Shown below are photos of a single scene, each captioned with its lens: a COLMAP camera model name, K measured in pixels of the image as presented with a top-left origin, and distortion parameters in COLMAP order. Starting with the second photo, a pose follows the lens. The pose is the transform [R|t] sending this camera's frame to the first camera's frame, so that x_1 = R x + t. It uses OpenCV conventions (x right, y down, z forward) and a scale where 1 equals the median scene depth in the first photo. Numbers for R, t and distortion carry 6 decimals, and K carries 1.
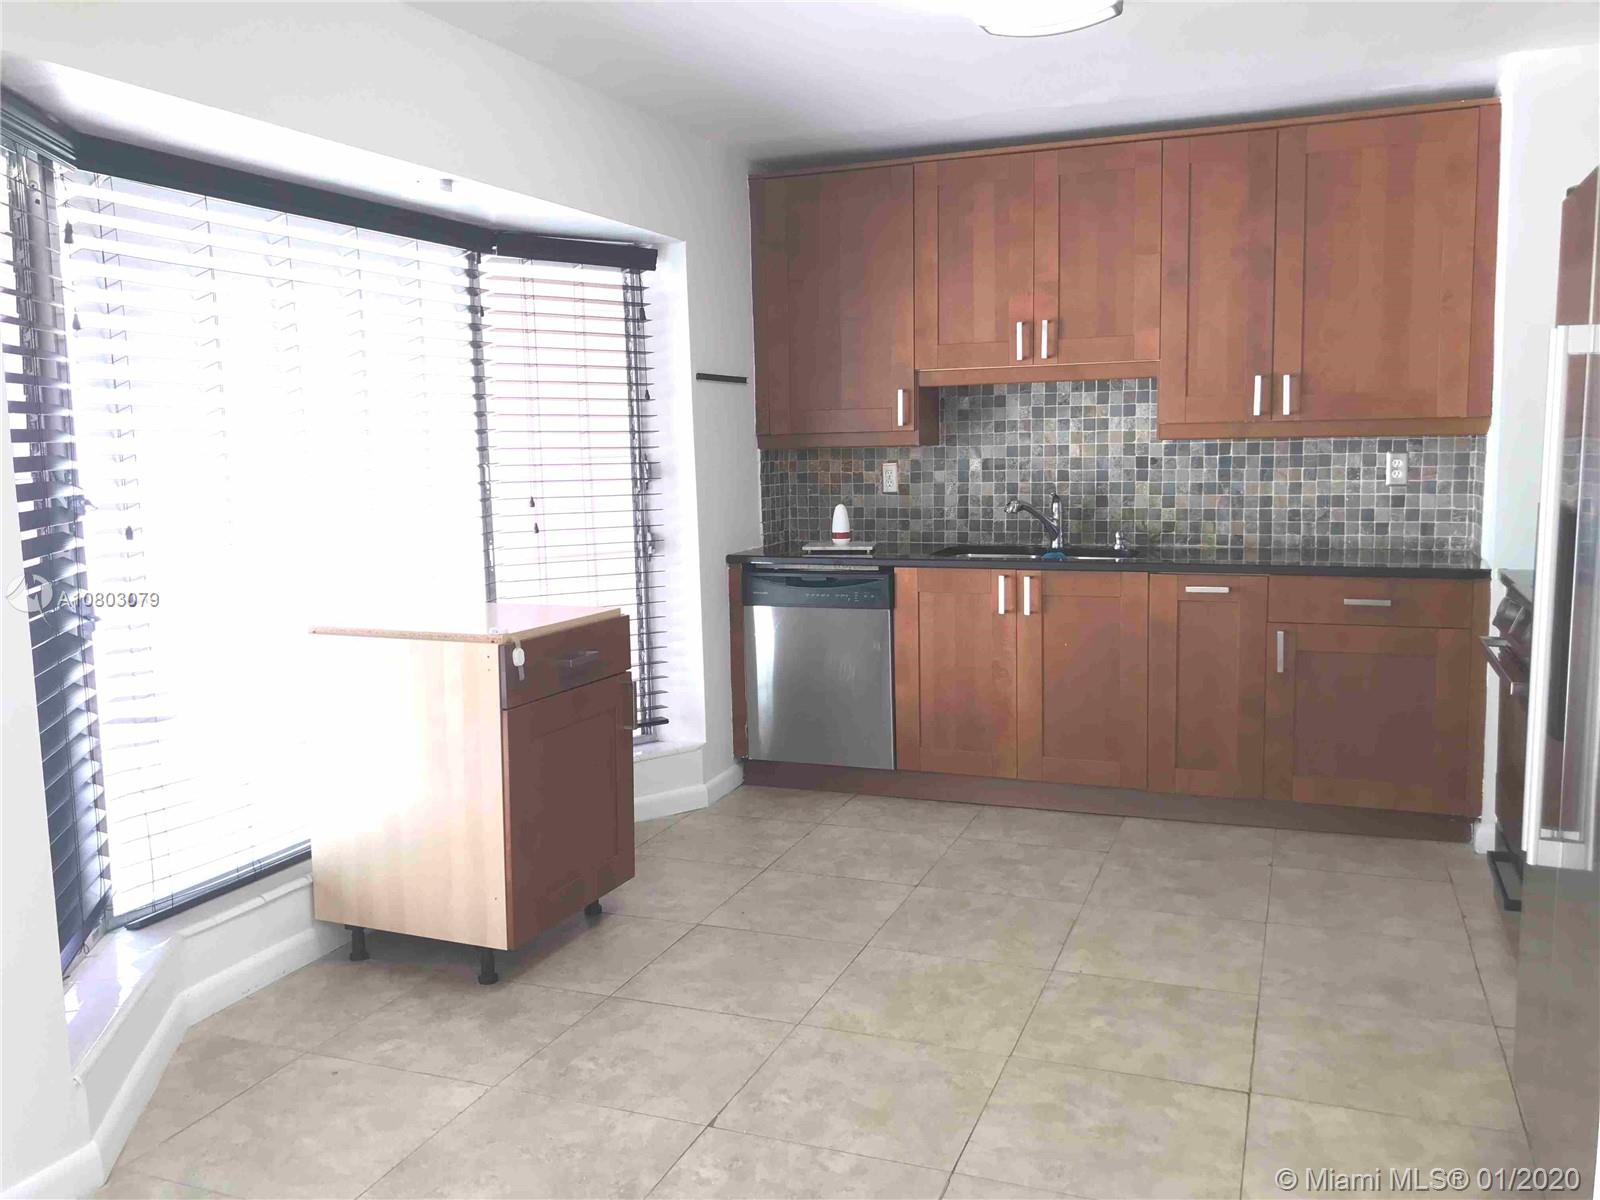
lens RADIAL K [[1318.4, 0, 794.8], [0, 1318.4, 585.5], [0, 0, 1]] dist [0.115931, -0.187913]
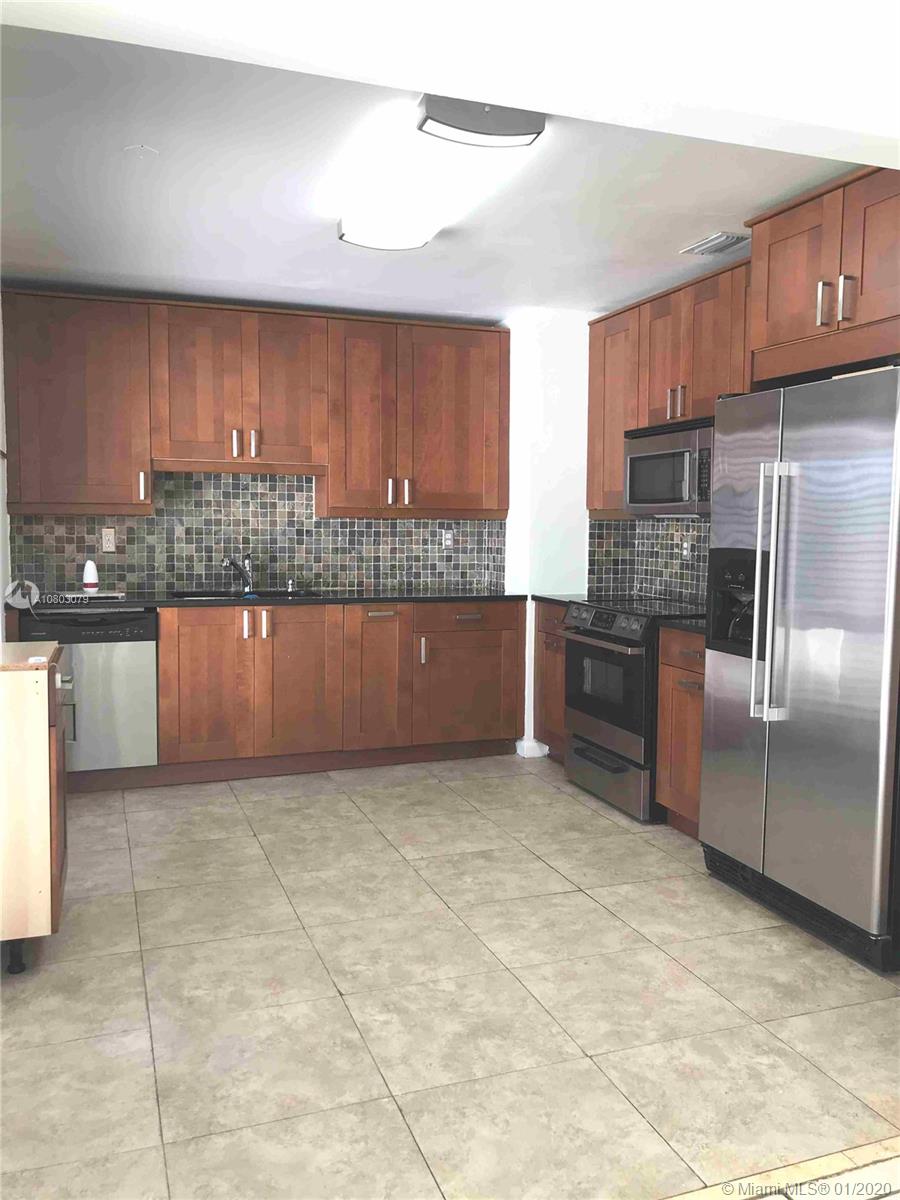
lens RADIAL K [[988.8, 0, 450.0], [0, 988.8, 600.0], [0, 0, 1]] dist [0.115931, -0.187913]
pose [[0.757154, -0.025619, 0.652734, -0.349972], [0.049959, 0.998575, -0.018757, 0.011526], [-0.651324, 0.046812, 0.757355, 0.066594]]
